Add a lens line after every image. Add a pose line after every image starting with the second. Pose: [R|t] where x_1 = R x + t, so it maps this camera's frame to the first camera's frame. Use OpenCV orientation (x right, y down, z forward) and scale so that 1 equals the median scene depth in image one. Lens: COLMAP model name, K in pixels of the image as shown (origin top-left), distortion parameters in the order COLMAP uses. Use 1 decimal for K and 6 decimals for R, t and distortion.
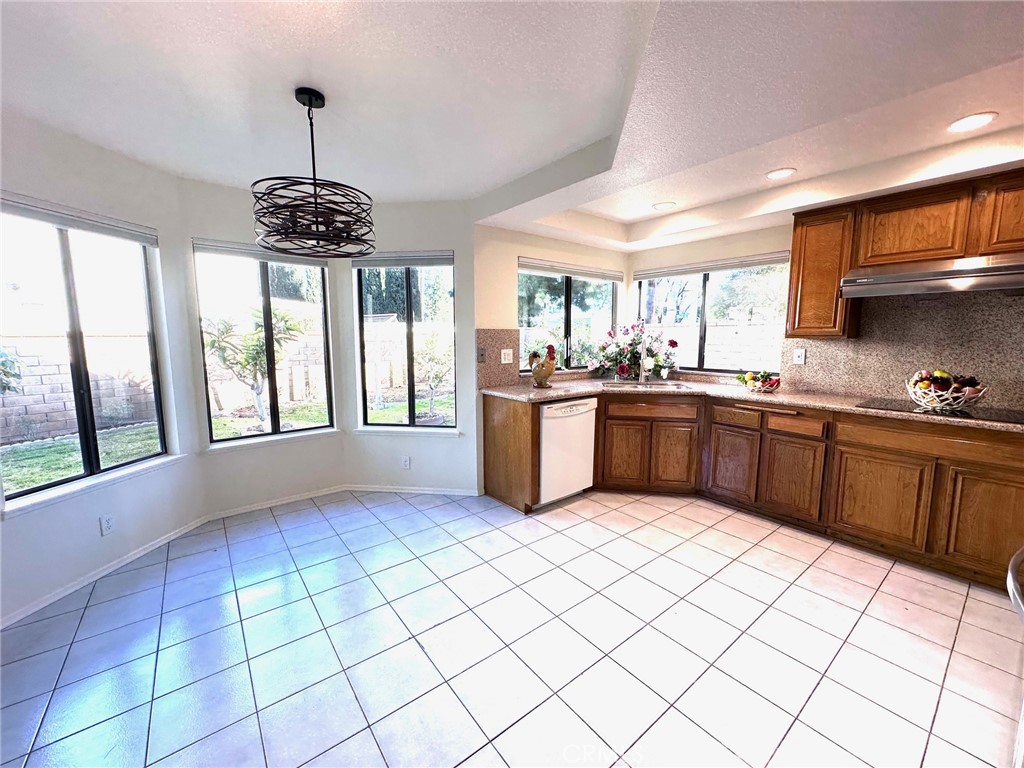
lens RADIAL K [[409.2, 0, 512.0], [0, 409.2, 384.0], [0, 0, 1]] dist [-0.000255, -0.000083]
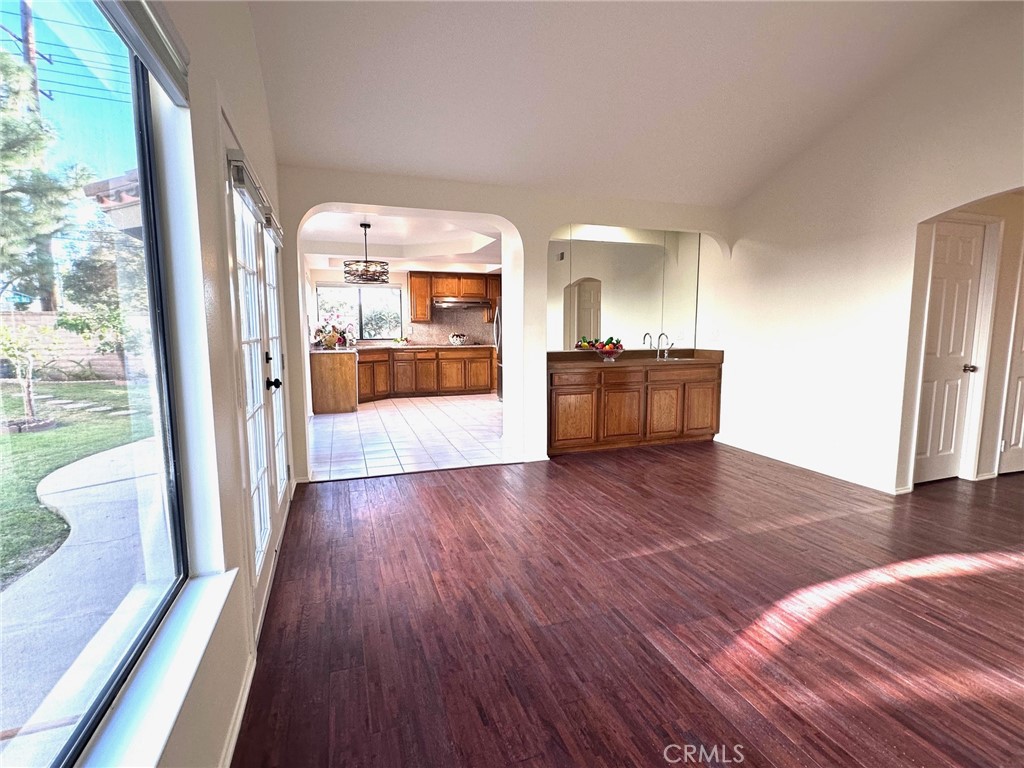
lens RADIAL K [[496.7, 0, 514.3], [0, 496.7, 386.9], [0, 0, 1]] dist [-0.000563, -0.000137]
pose [[0.326024, -0.111829, 0.938724, -1.920679], [0.113983, 0.990385, 0.078396, 0.104825], [-0.938465, 0.081439, 0.335636, -0.515152]]
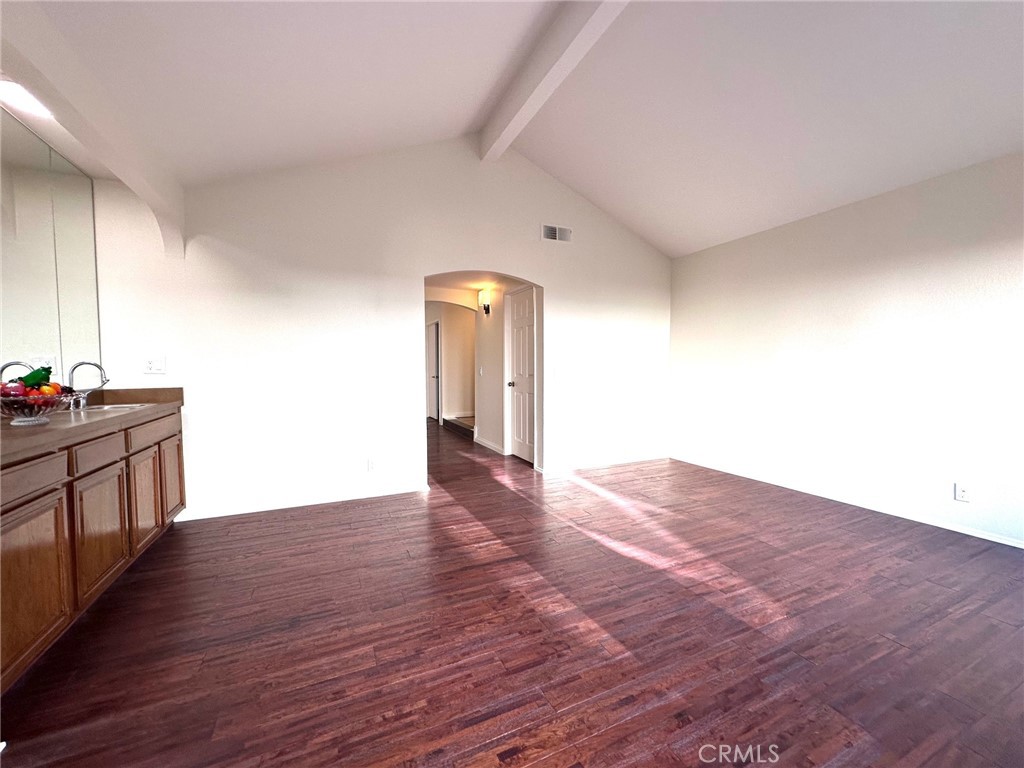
lens RADIAL K [[409.2, 0, 512.0], [0, 409.2, 384.0], [0, 0, 1]] dist [-0.000255, -0.000083]
pose [[-0.971701, -0.007299, 0.236100, -1.045348], [0.031111, 0.986861, 0.158547, 0.057907], [-0.234155, 0.161405, -0.958707, 0.133254]]
